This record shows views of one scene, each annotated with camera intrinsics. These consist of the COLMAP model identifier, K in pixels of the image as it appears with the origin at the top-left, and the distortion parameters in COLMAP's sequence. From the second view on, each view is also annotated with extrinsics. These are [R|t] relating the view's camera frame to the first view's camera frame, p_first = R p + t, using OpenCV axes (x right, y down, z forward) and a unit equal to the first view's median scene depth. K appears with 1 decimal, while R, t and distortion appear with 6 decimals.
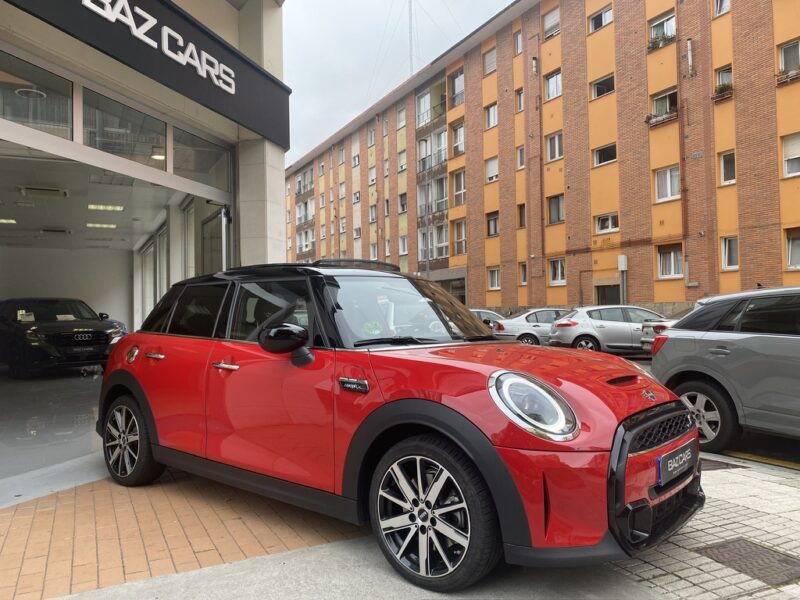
lens RADIAL K [[608.3, 0, 404.3], [0, 608.3, 304.0], [0, 0, 1]] dist [0.025443, -0.039284]
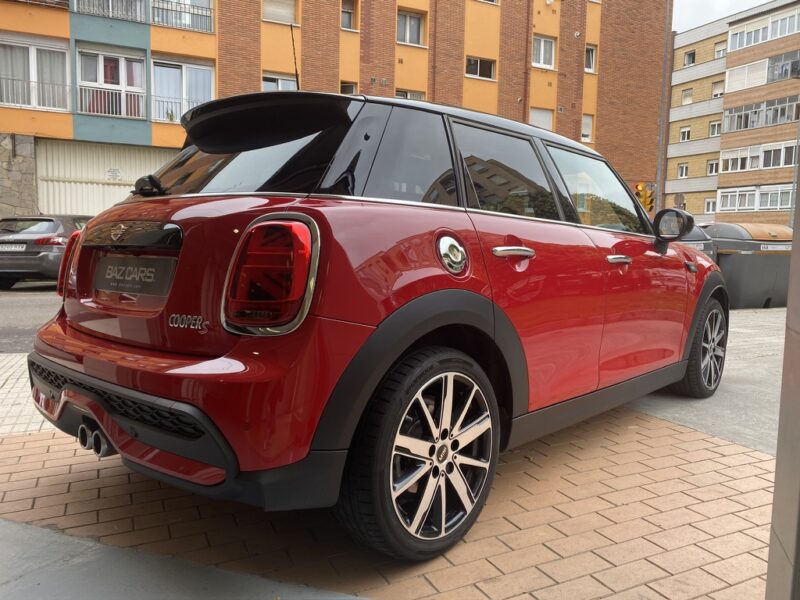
lens RADIAL K [[608.3, 0, 398.0], [0, 608.3, 295.1], [0, 0, 1]] dist [0.025443, -0.039284]
pose [[0.046756, -0.068028, 0.996587, -1.336937], [-0.037884, 0.996840, 0.069823, 0.126749], [-0.998188, -0.041019, 0.044031, 1.542607]]
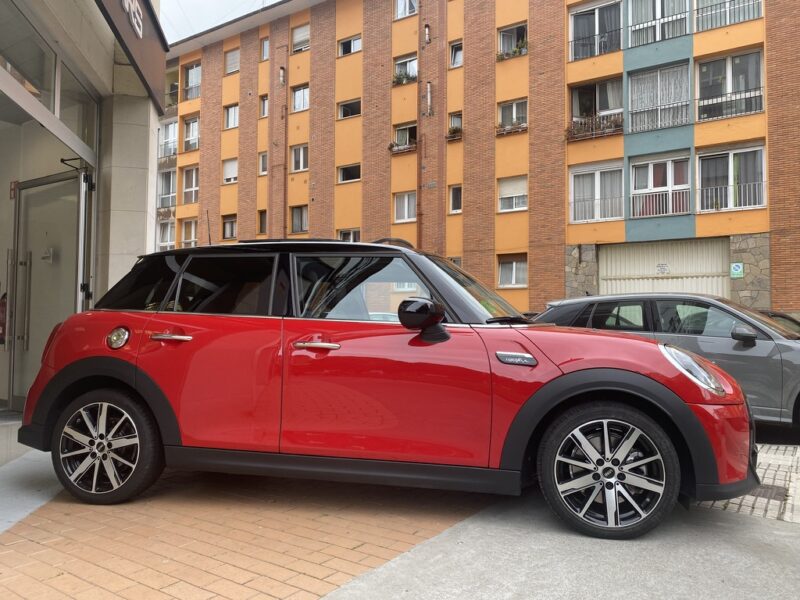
lens RADIAL K [[608.3, 0, 405.9], [0, 608.3, 302.4], [0, 0, 1]] dist [0.025443, -0.039284]
pose [[0.878366, 0.039167, 0.476382, -0.752033], [-0.029701, 0.999184, -0.027387, 0.072241], [-0.477065, 0.009907, 0.878812, 0.182860]]
